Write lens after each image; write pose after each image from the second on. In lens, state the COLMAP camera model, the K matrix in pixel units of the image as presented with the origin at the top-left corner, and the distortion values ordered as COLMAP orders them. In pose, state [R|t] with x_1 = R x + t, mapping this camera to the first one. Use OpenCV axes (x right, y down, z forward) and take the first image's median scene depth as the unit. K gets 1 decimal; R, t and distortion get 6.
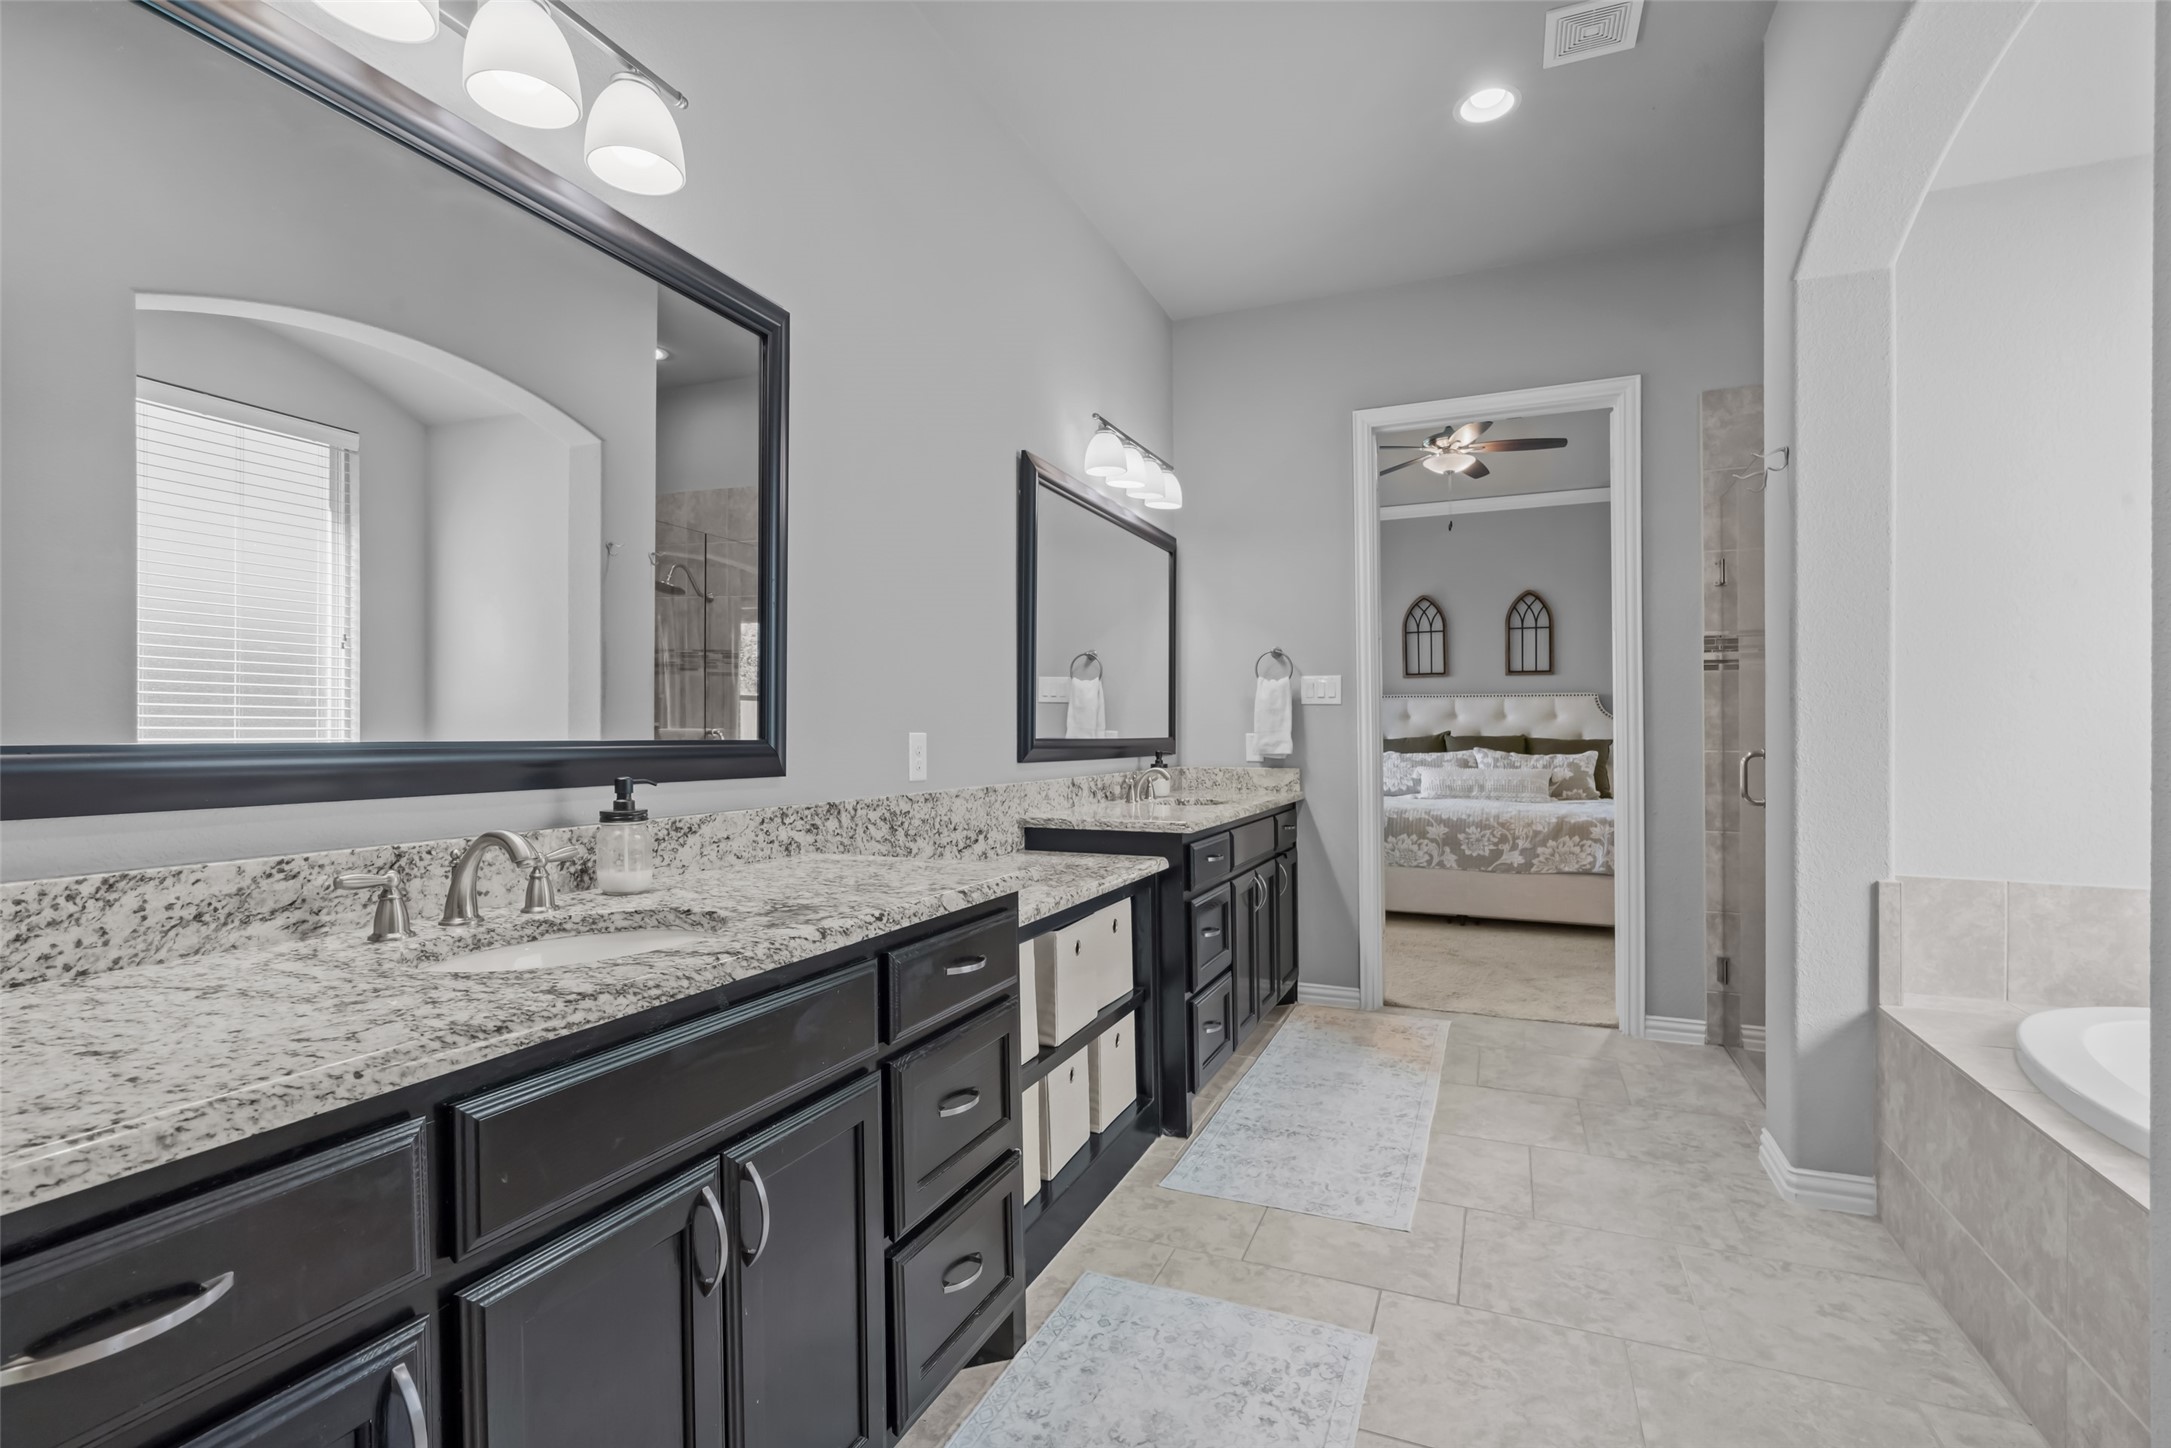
lens RADIAL K [[991.2, 0, 1088.6], [0, 991.2, 739.5], [0, 0, 1]] dist [-0.004377, 0.000776]
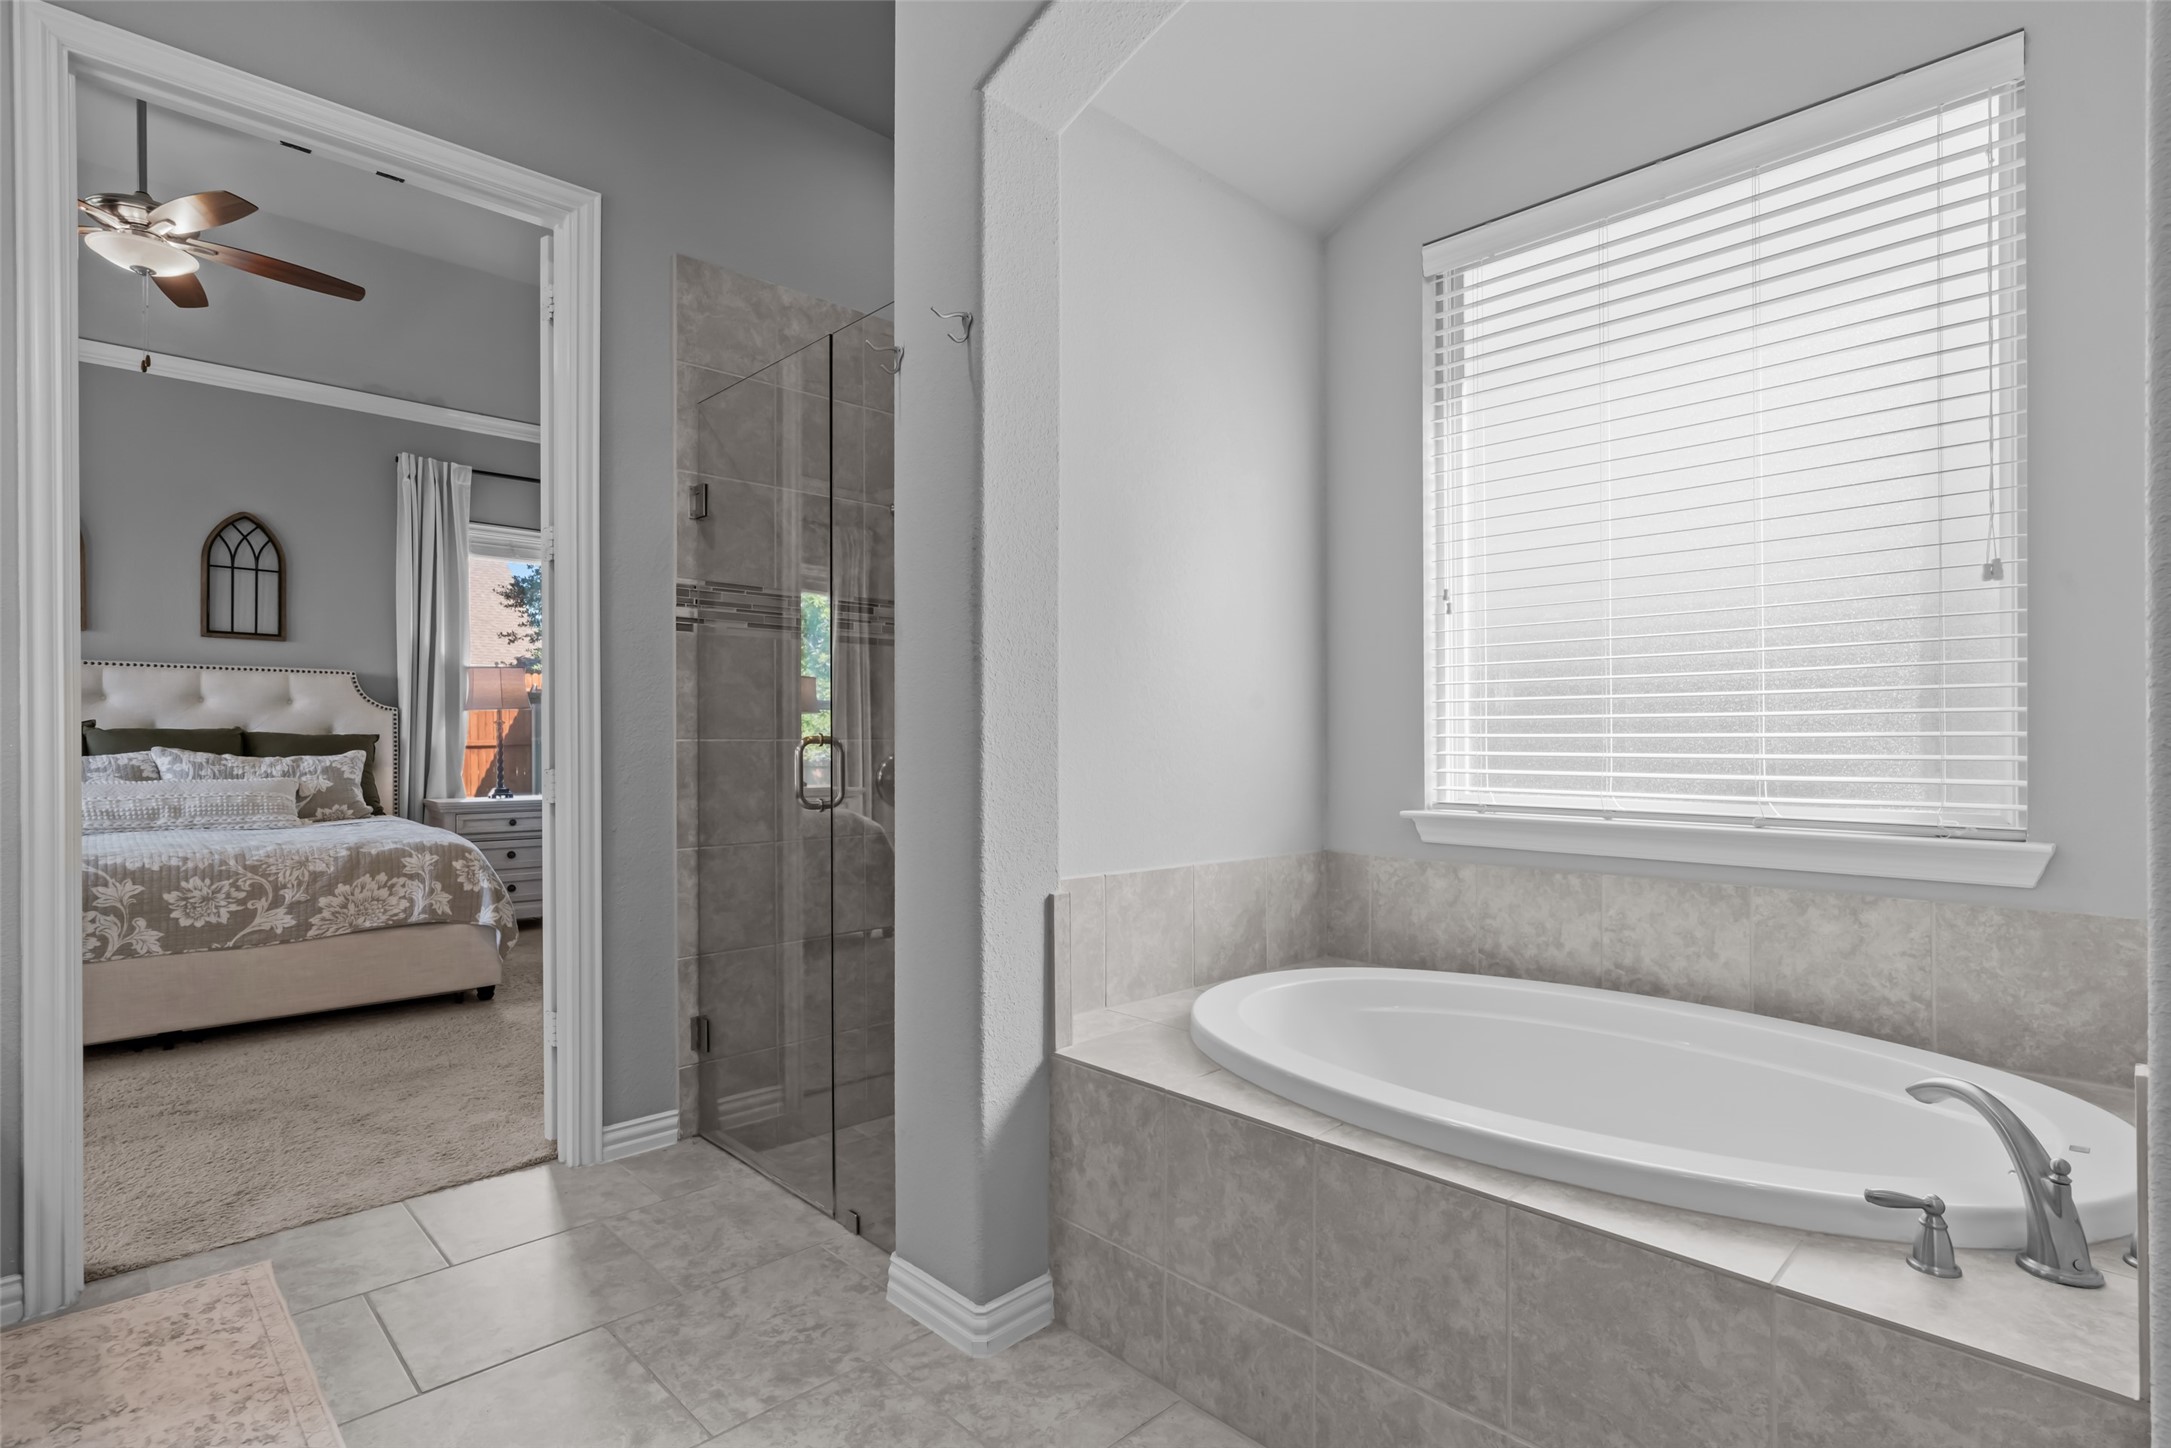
lens RADIAL K [[1050.9, 0, 1093.0], [0, 1050.9, 726.7], [0, 0, 1]] dist [-0.003293, 0.001410]
pose [[0.382433, 0.012154, 0.923903, 0.013047], [0.003309, 0.999889, -0.014523, 0.009124], [-0.923977, 0.008611, 0.382351, 0.274490]]
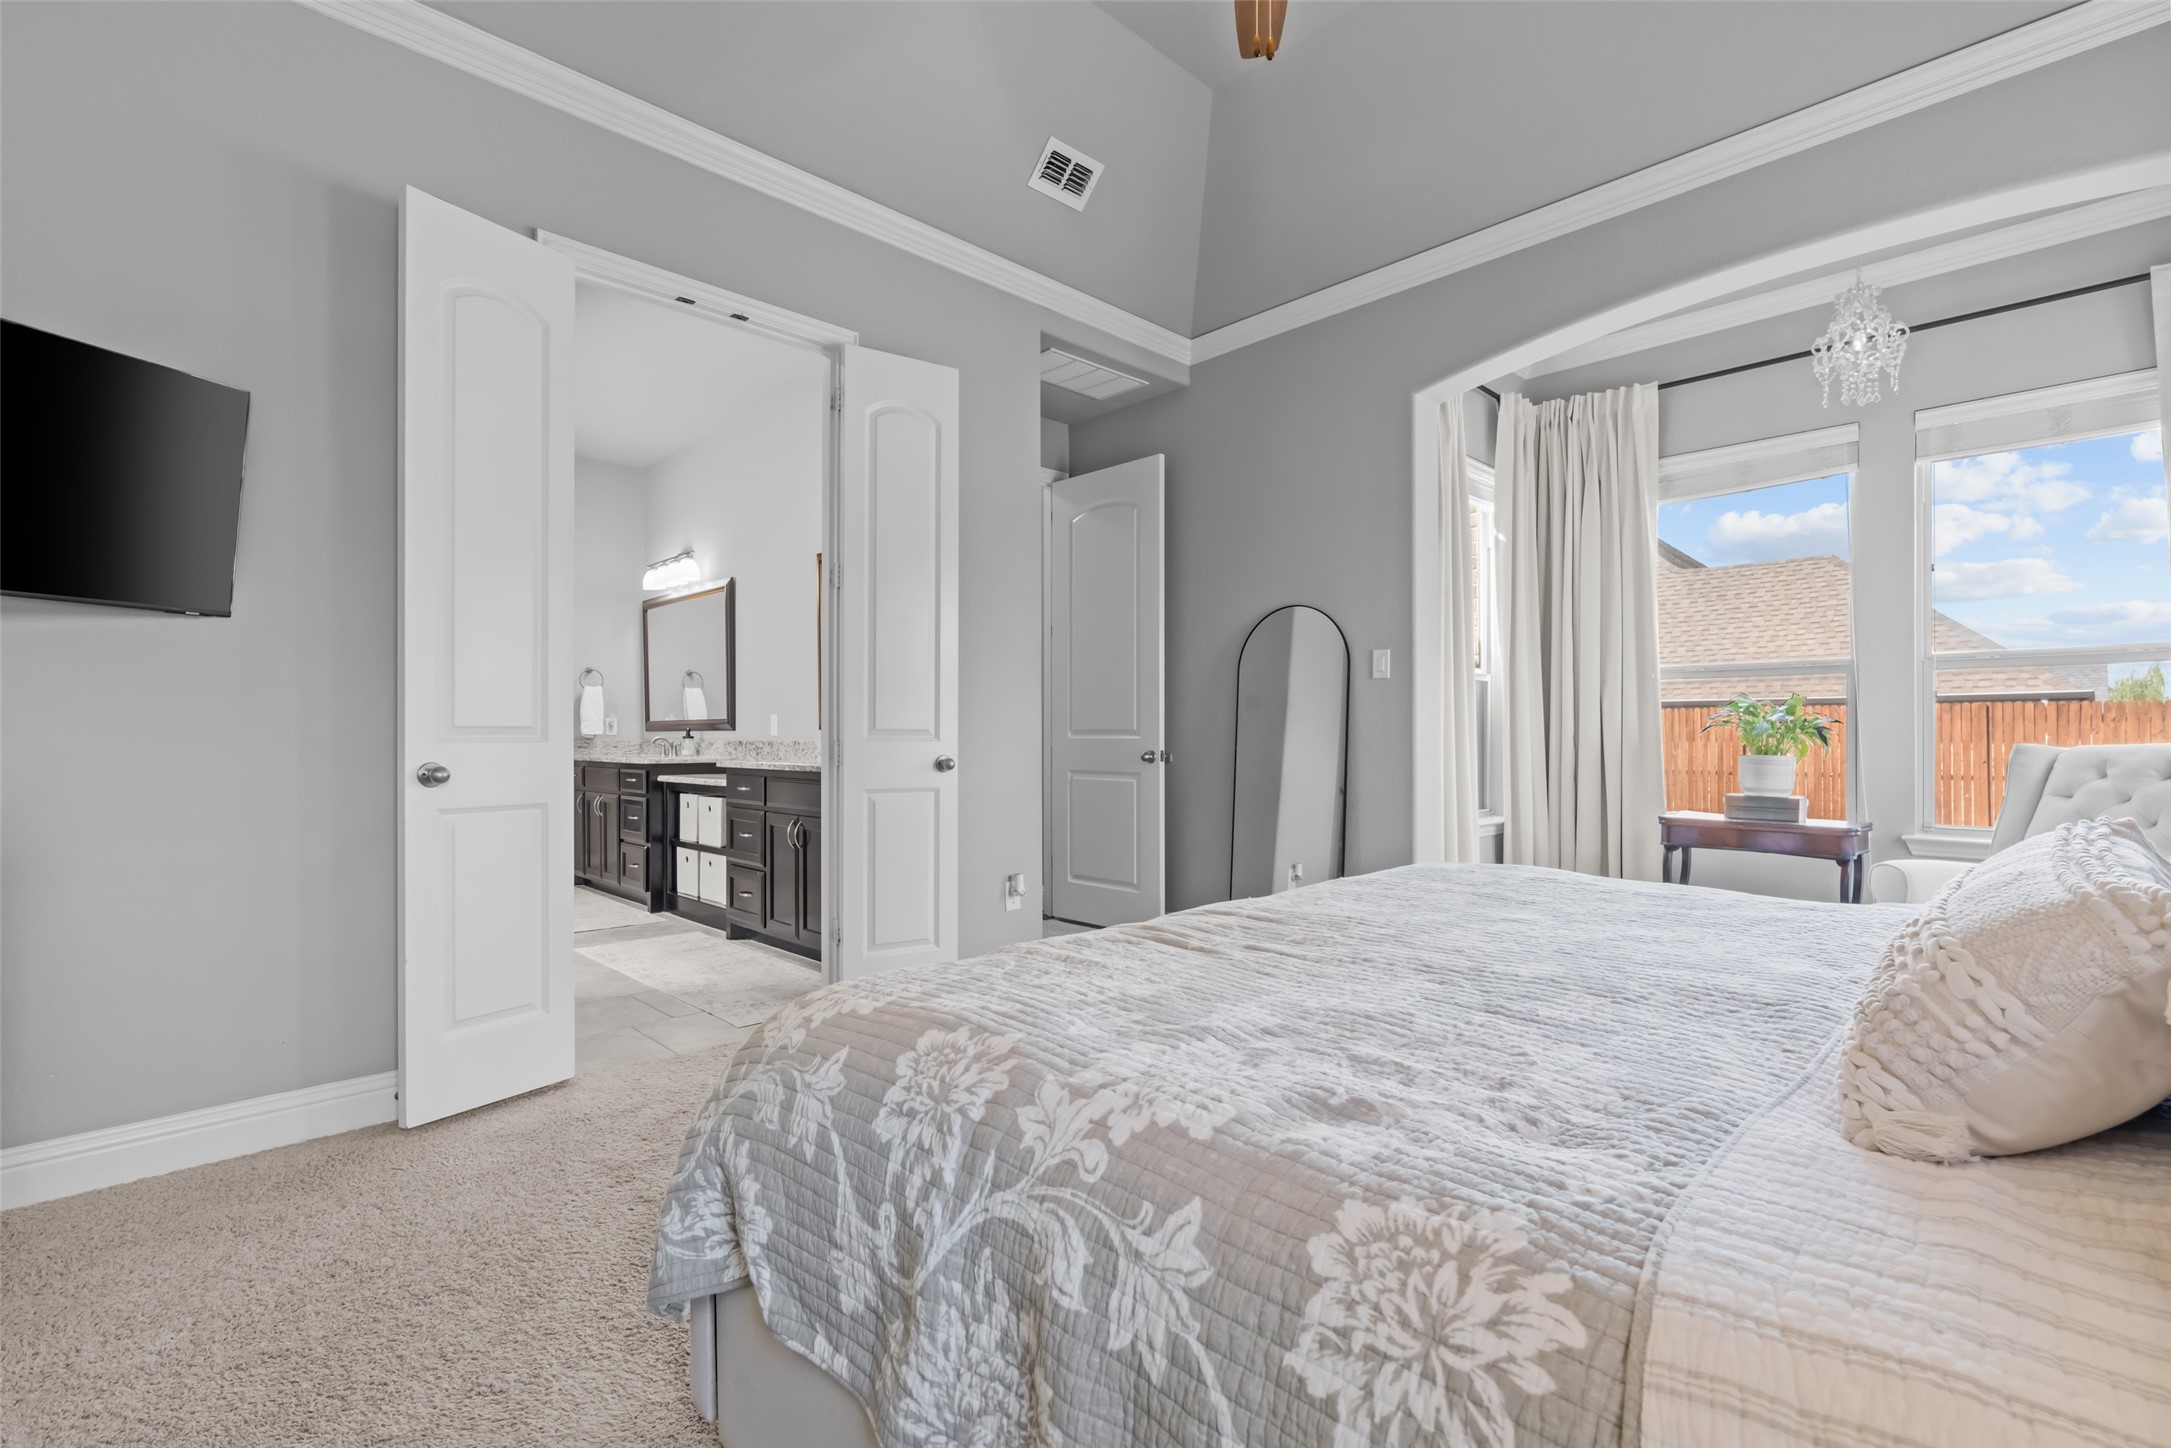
lens RADIAL K [[991.2, 0, 1088.6], [0, 991.2, 739.5], [0, 0, 1]] dist [-0.004377, 0.000776]
pose [[-0.387636, 0.004551, -0.921801, 0.762079], [-0.003328, 0.999974, 0.006337, 0.014922], [0.921806, 0.005524, -0.387611, 1.167040]]
